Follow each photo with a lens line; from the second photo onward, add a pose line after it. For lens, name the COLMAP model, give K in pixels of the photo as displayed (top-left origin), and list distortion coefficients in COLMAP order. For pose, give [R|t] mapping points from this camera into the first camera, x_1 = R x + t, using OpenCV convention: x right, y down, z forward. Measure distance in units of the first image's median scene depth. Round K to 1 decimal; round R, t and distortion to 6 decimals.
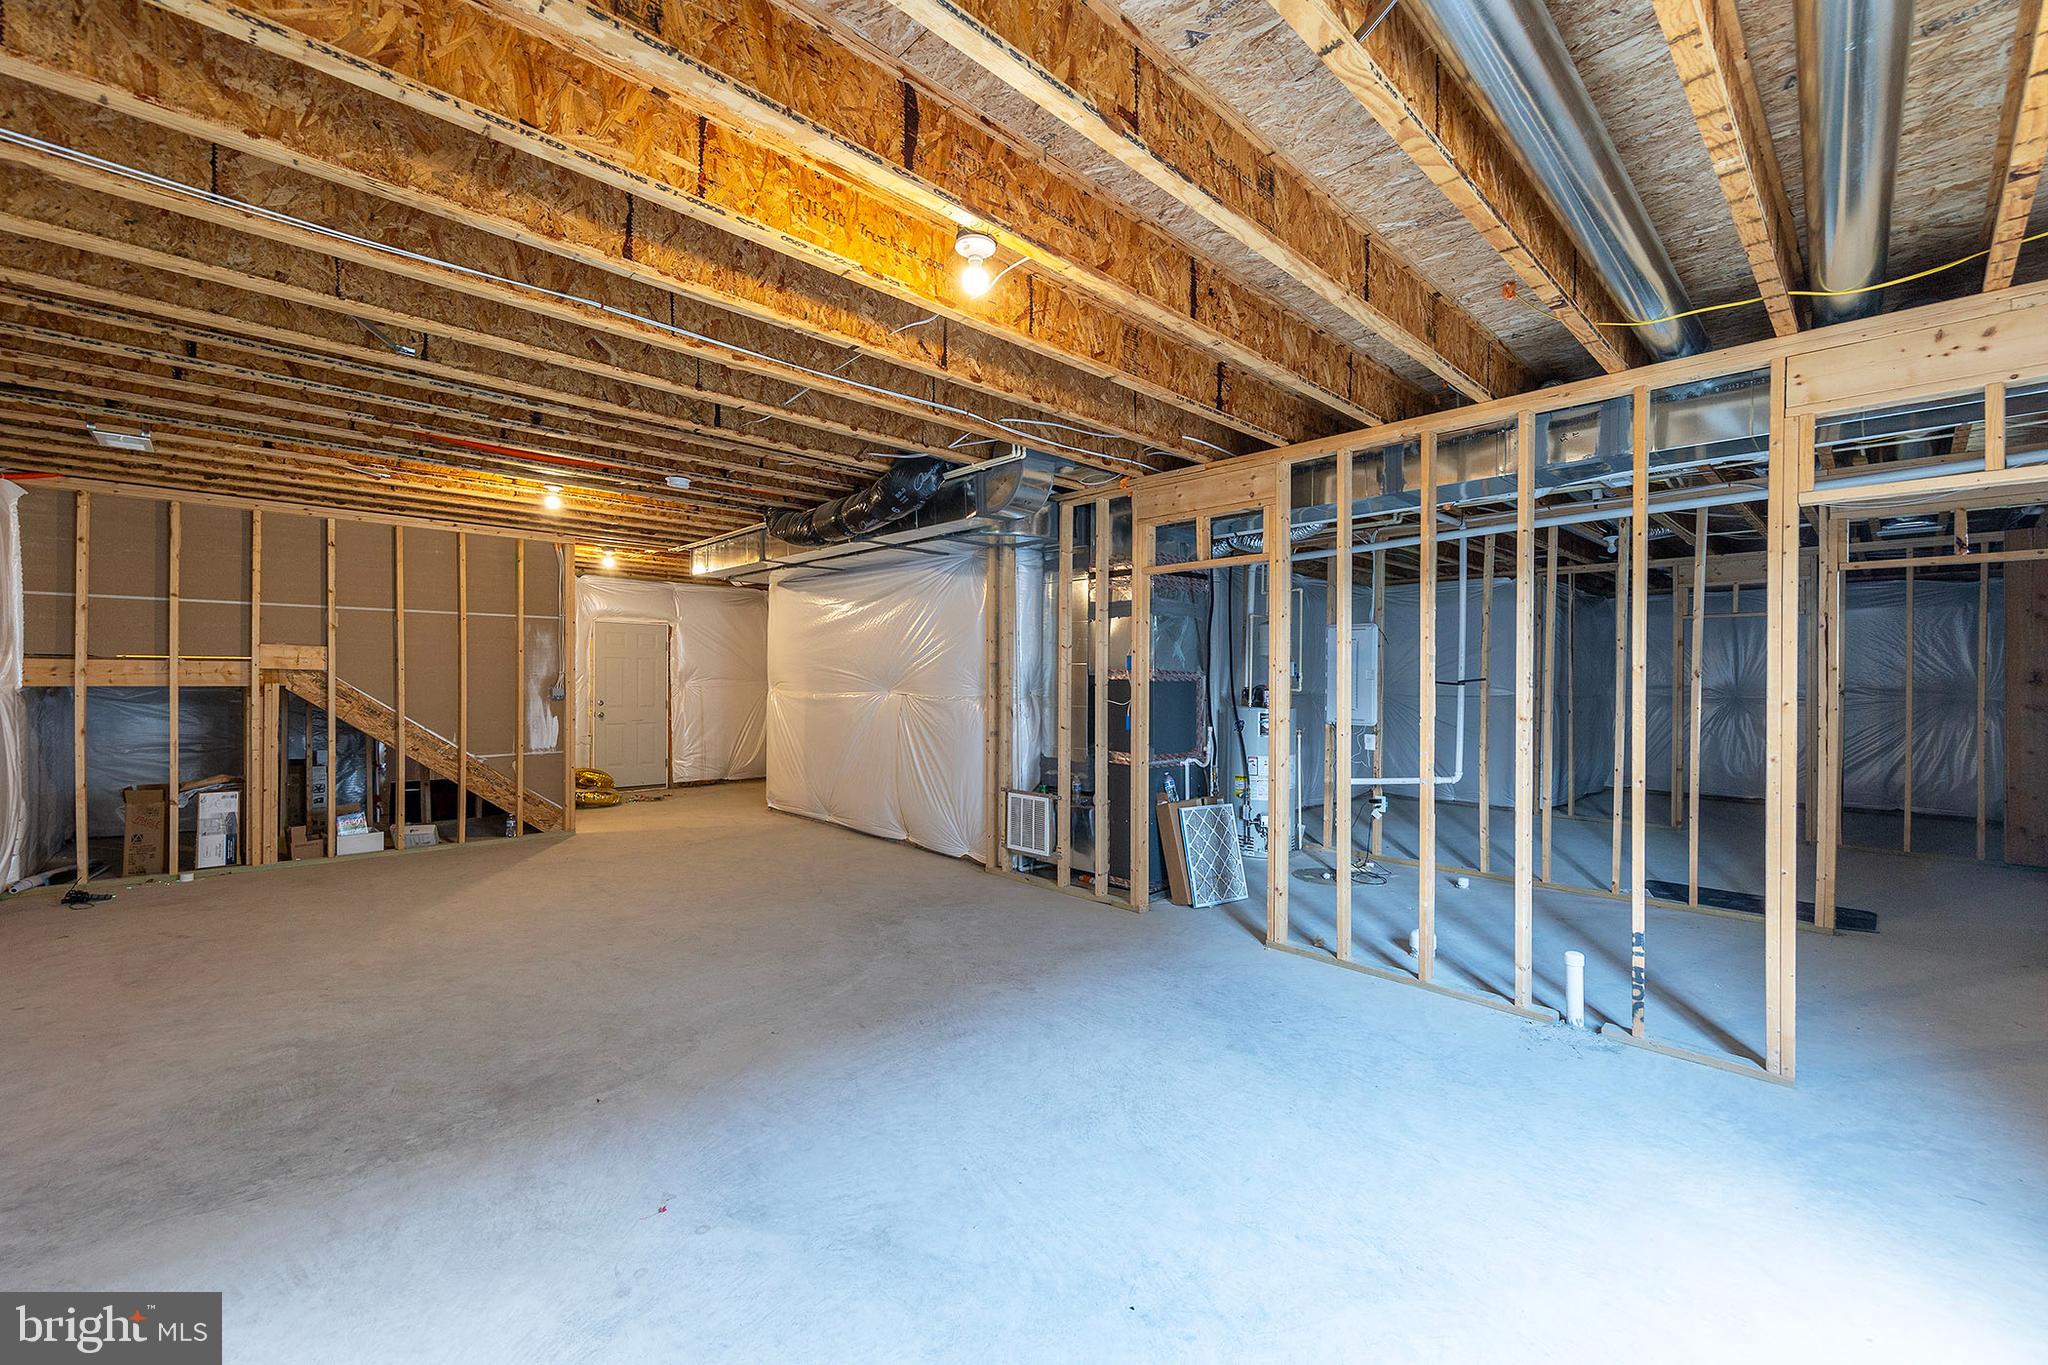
lens RADIAL K [[821.9, 0, 1023.2], [0, 821.9, 687.7], [0, 0, 1]] dist [0.007766, -0.000058]
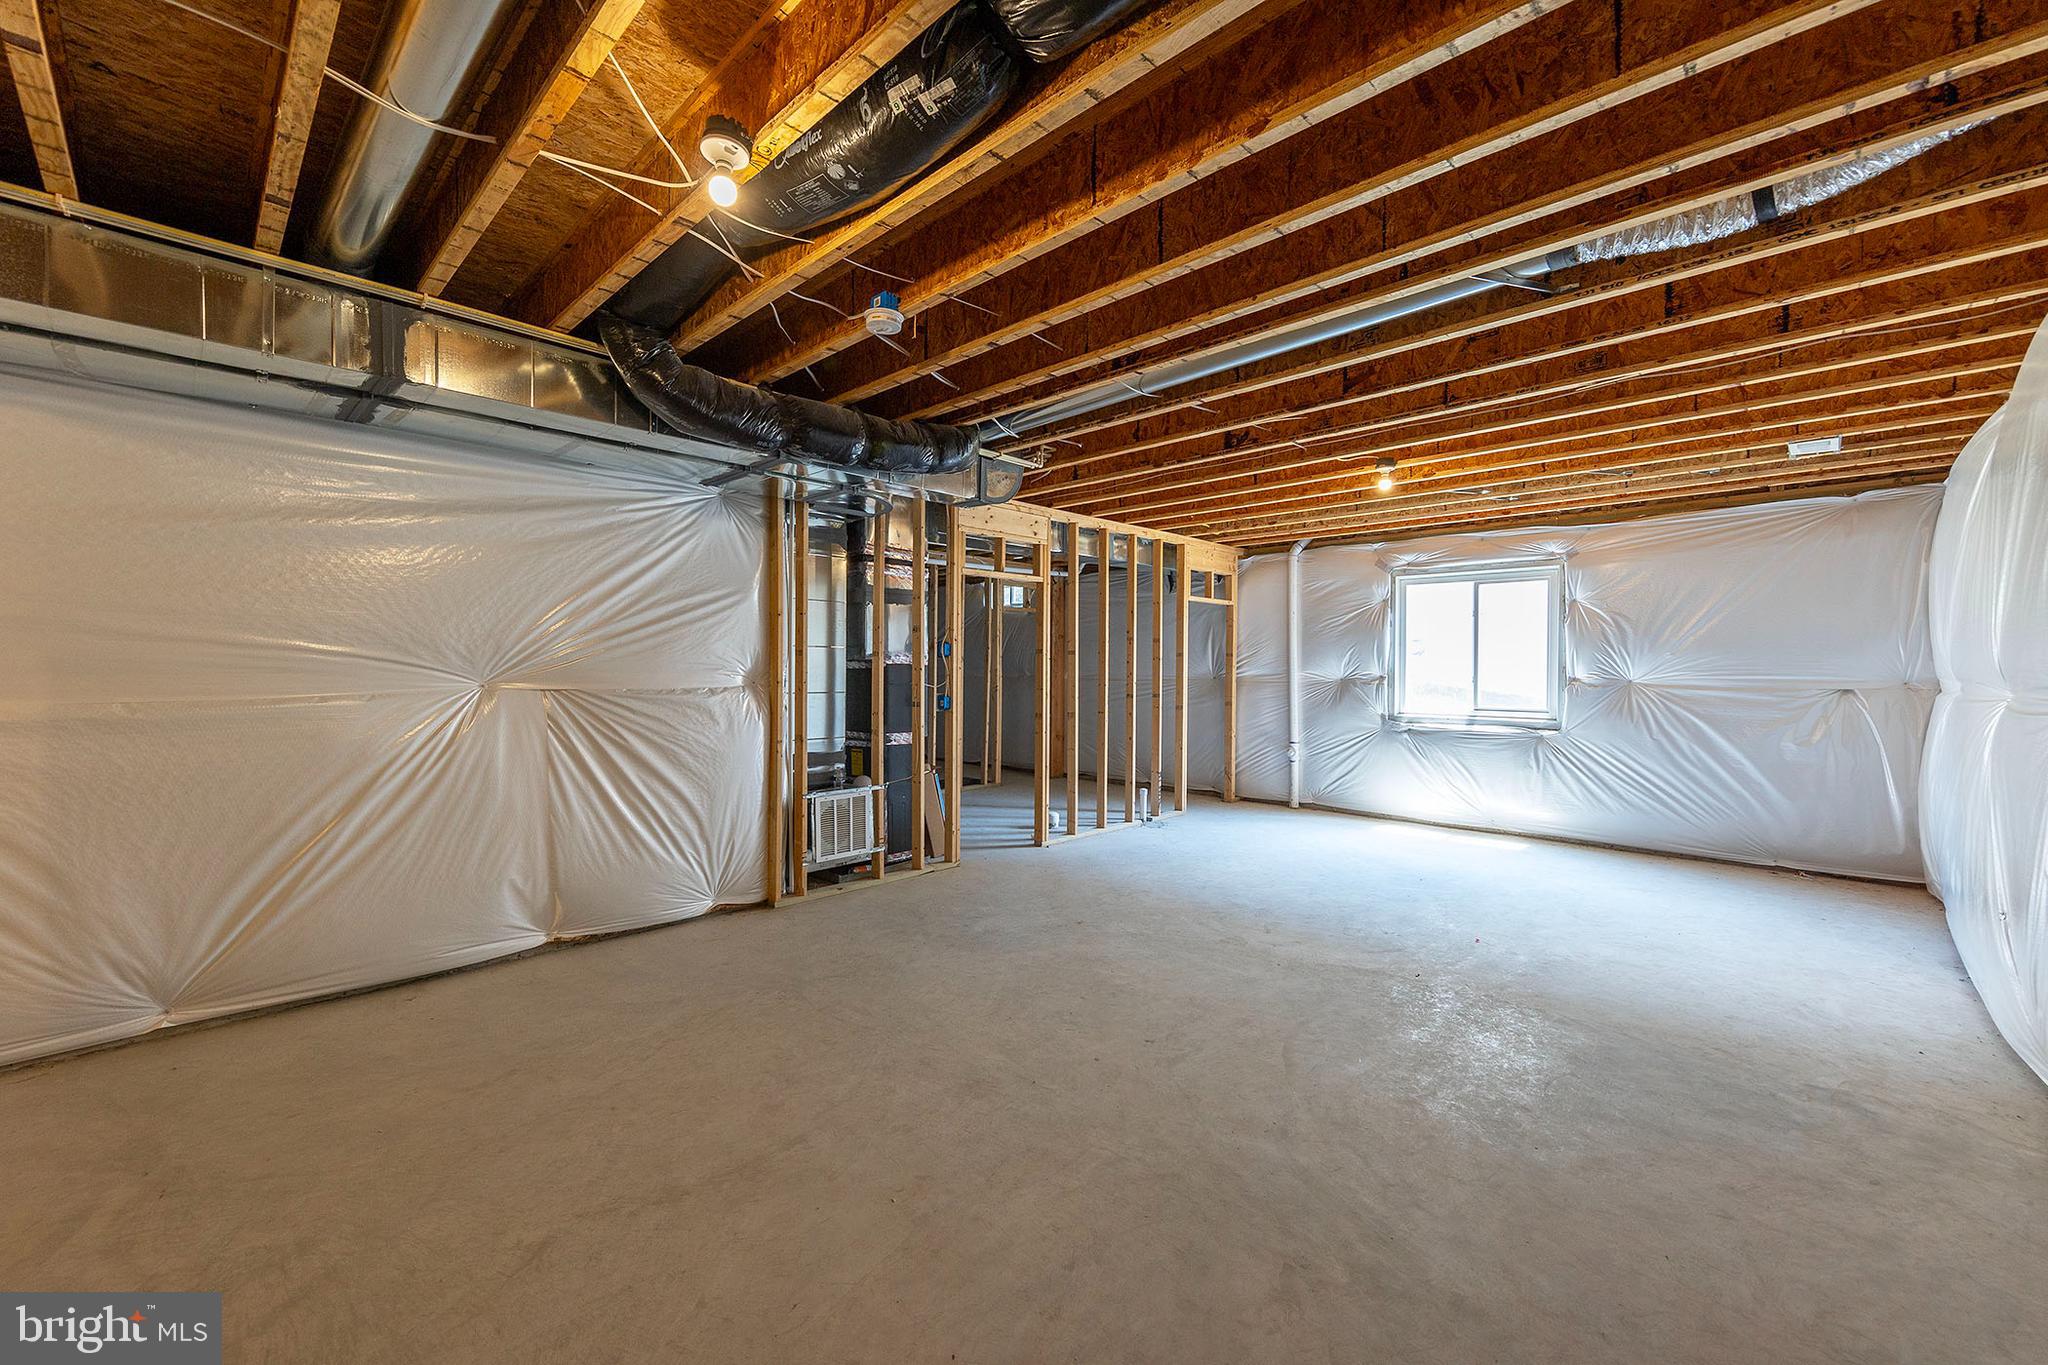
lens RADIAL K [[821.9, 0, 1023.2], [0, 821.9, 687.7], [0, 0, 1]] dist [0.007766, -0.000058]
pose [[-0.034457, -0.037096, 0.998717, -1.336592], [0.004164, 0.999297, 0.037261, -0.031215], [-0.999398, 0.005442, -0.034278, 1.229921]]
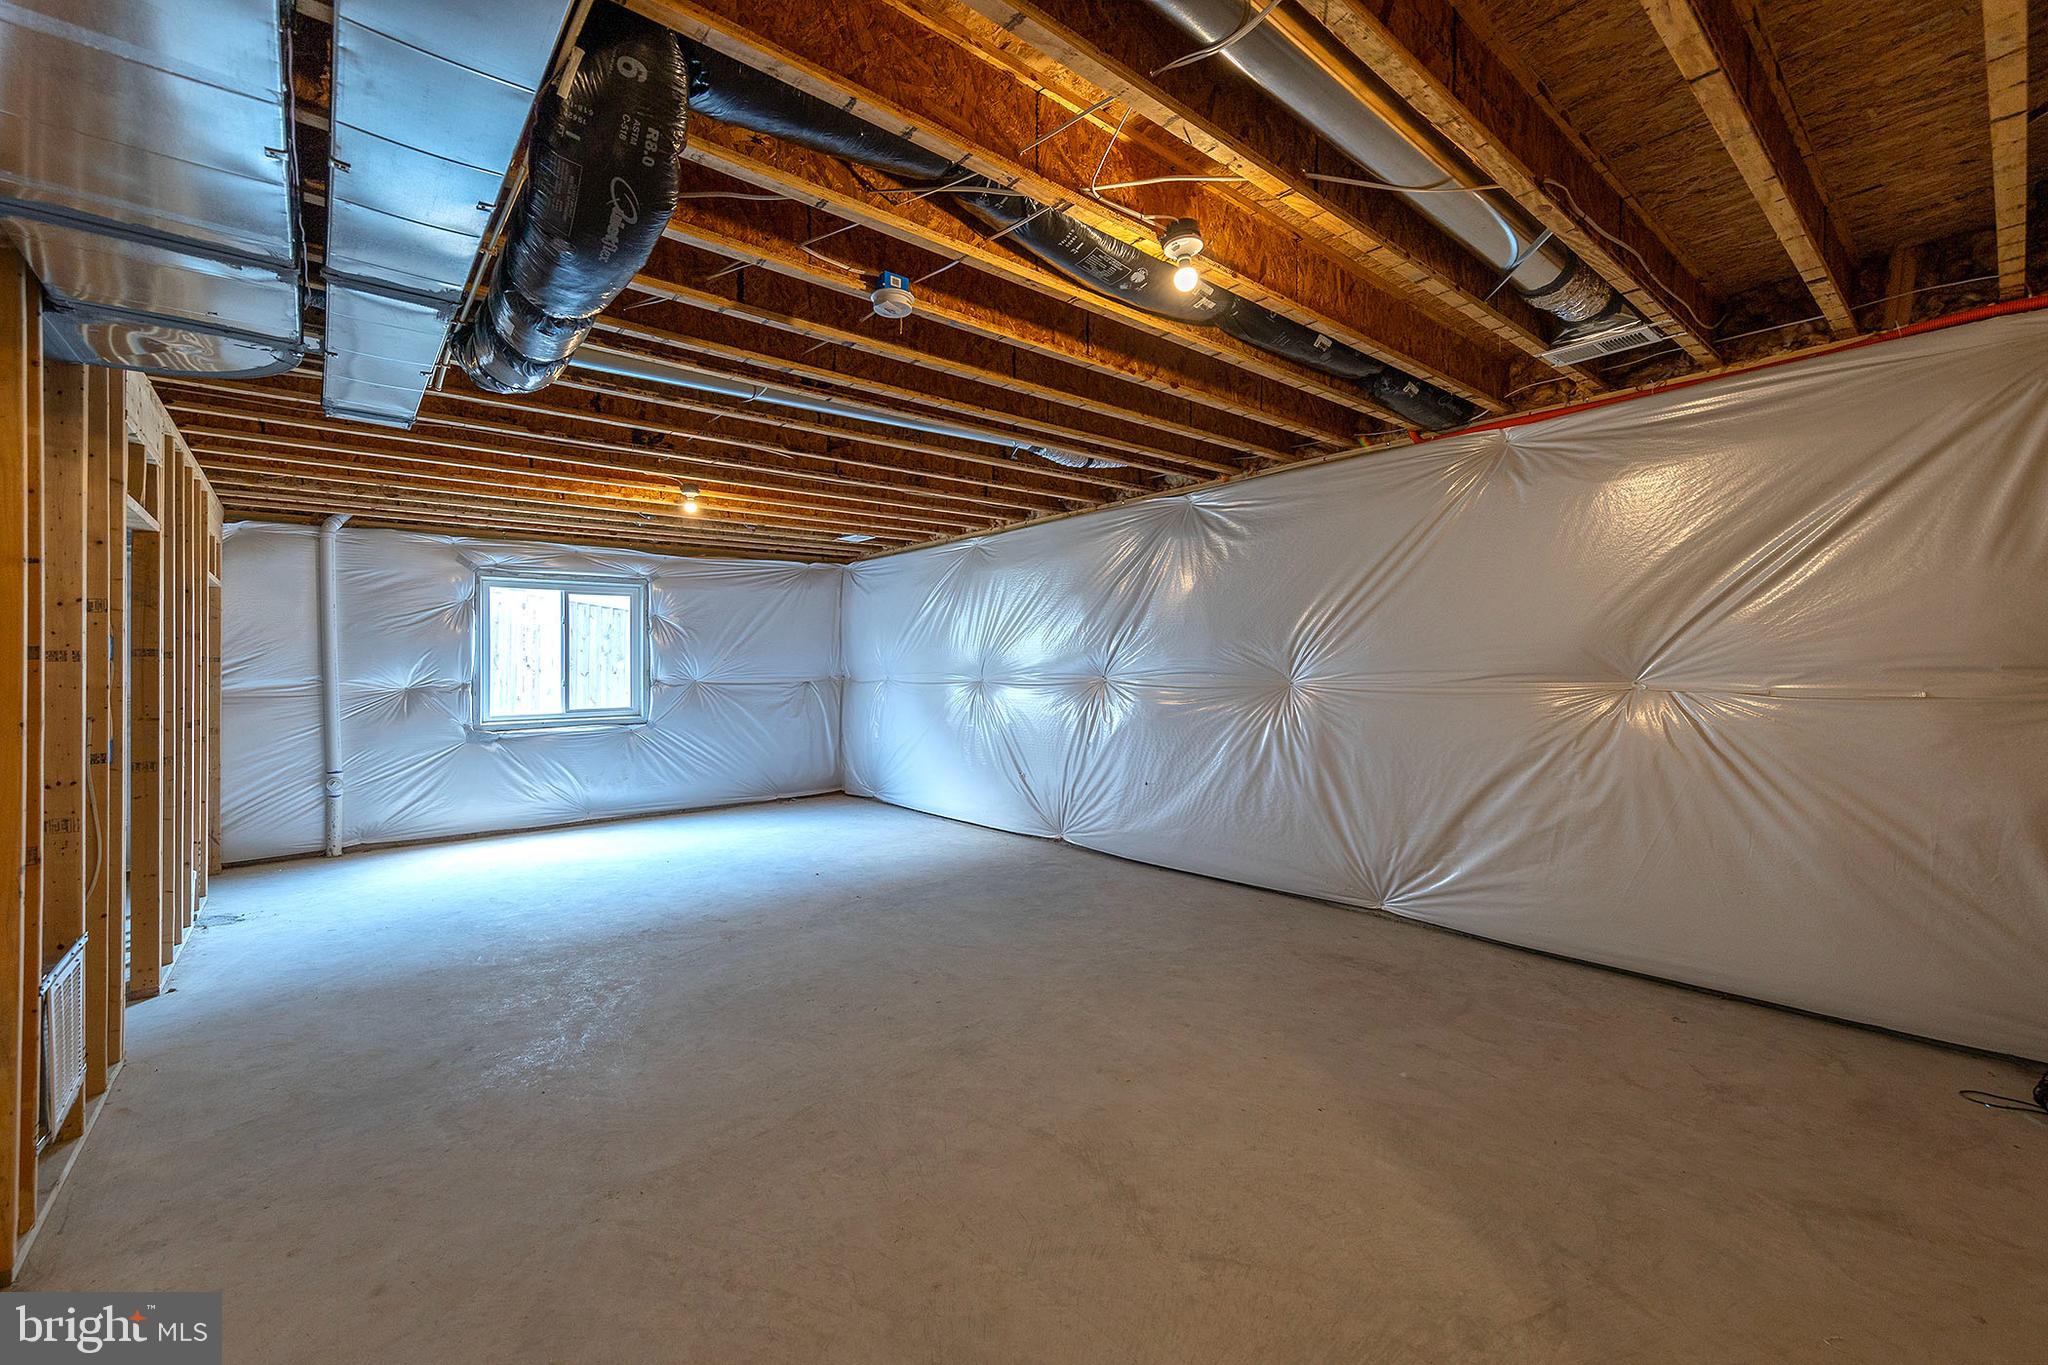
lens RADIAL K [[827.8, 0, 1028.9], [0, 827.8, 659.1], [0, 0, 1]] dist [0.000921, 0.000039]
pose [[-0.998065, 0.002953, 0.062113, -0.725917], [0.002995, 0.999995, 0.000575, -0.031340], [-0.062111, 0.000760, -0.998069, 2.055244]]
